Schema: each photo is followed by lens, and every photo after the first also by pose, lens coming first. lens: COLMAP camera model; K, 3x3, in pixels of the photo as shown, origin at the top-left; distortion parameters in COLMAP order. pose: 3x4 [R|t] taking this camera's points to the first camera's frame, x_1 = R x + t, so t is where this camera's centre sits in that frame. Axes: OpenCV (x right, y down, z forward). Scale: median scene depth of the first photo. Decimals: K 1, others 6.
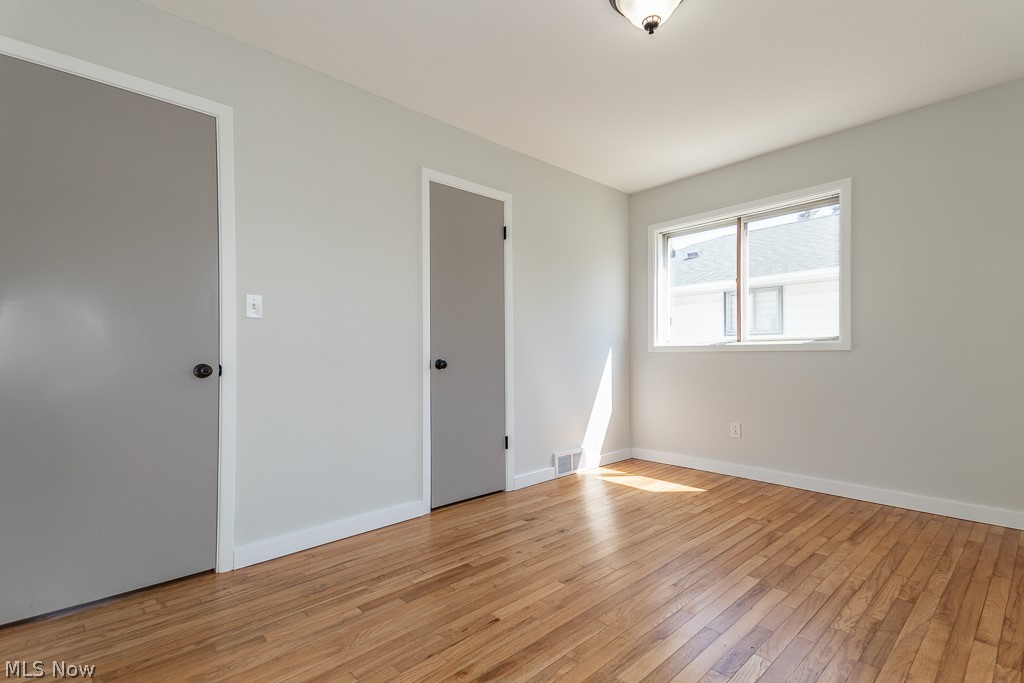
lens RADIAL K [[479.2, 0, 512.7], [0, 479.2, 350.6], [0, 0, 1]] dist [0.109302, -0.047218]
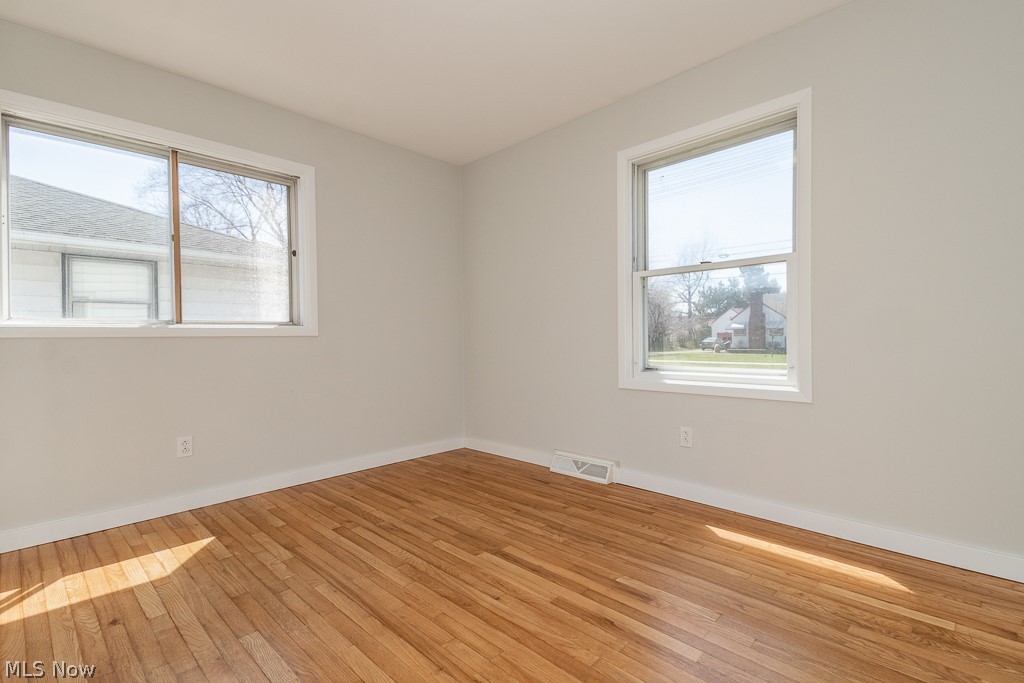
lens RADIAL K [[479.2, 0, 512.7], [0, 479.2, 350.6], [0, 0, 1]] dist [0.109302, -0.047218]
pose [[-0.045591, -0.017326, 0.998810, -0.409031], [0.001111, 0.999848, 0.017394, 0.013274], [-0.998960, 0.001903, -0.045565, 0.766074]]
